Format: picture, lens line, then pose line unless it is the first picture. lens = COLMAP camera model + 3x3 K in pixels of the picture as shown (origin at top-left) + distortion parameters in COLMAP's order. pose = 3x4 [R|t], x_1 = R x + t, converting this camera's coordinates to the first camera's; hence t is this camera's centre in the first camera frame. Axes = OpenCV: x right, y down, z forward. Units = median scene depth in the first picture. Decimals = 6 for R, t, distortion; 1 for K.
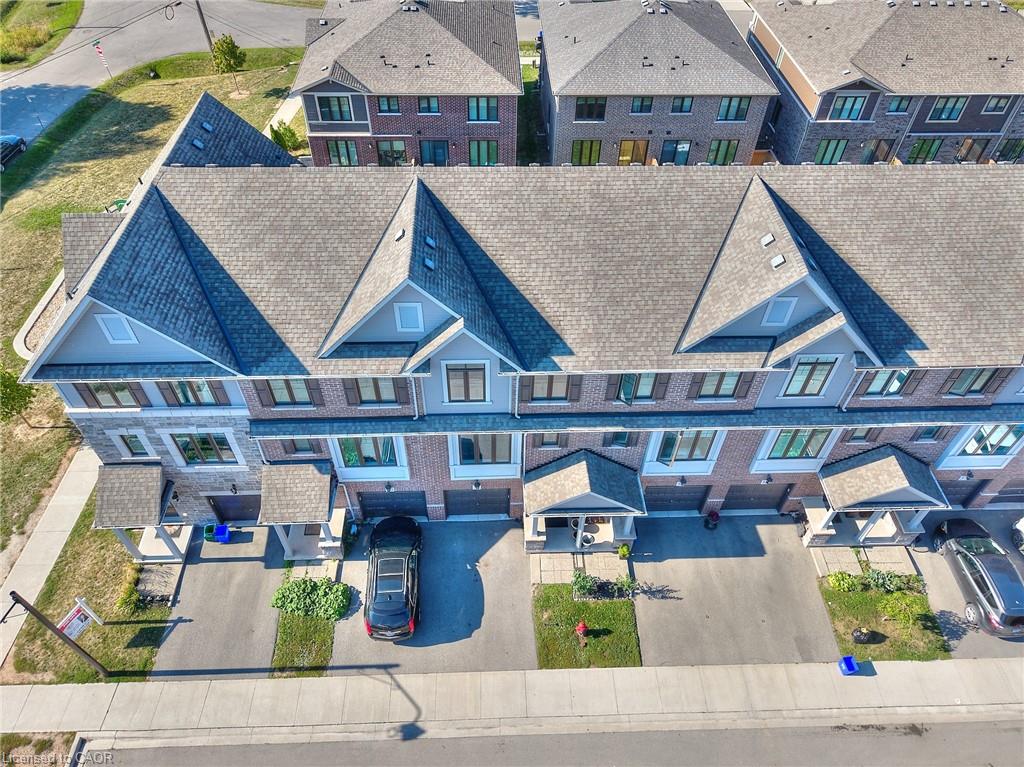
lens RADIAL K [[685.0, 0, 512.0], [0, 685.0, 383.5], [0, 0, 1]] dist [0.008032, -0.004382]
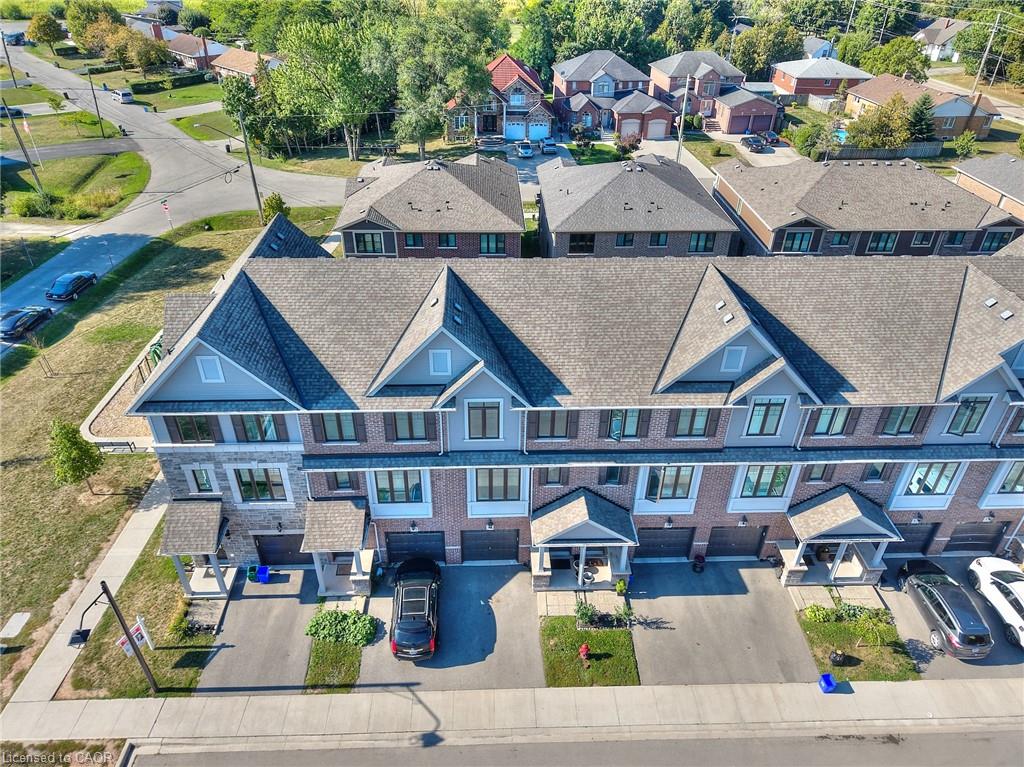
lens RADIAL K [[685.0, 0, 512.0], [0, 685.0, 383.5], [0, 0, 1]] dist [0.008032, -0.004382]
pose [[0.999994, -0.003444, -0.000092, -0.014603], [0.003331, 0.973472, -0.228784, 0.190434], [0.000877, 0.228782, 0.973477, -0.181869]]
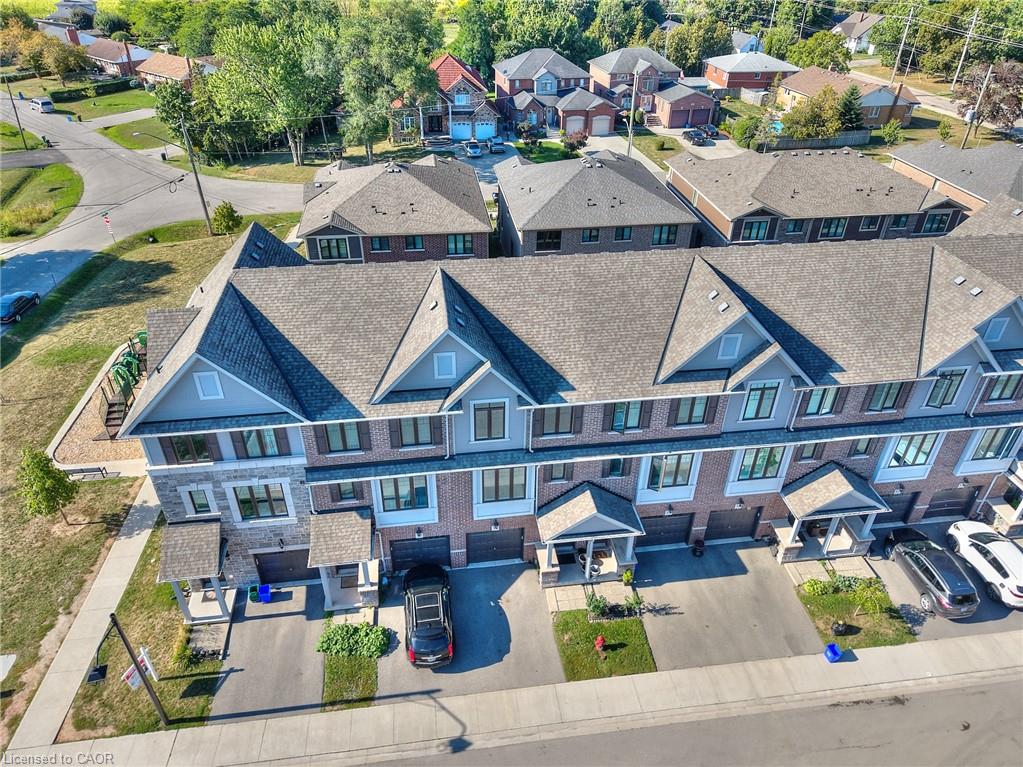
lens RADIAL K [[684.3, 0, 511.5], [0, 684.3, 383.5], [0, 0, 1]] dist [0.008032, -0.004382]
pose [[0.994802, -0.060682, 0.081774, -0.109942], [0.077677, 0.971474, -0.224065, 0.186116], [-0.065845, 0.229253, 0.971137, -0.179228]]
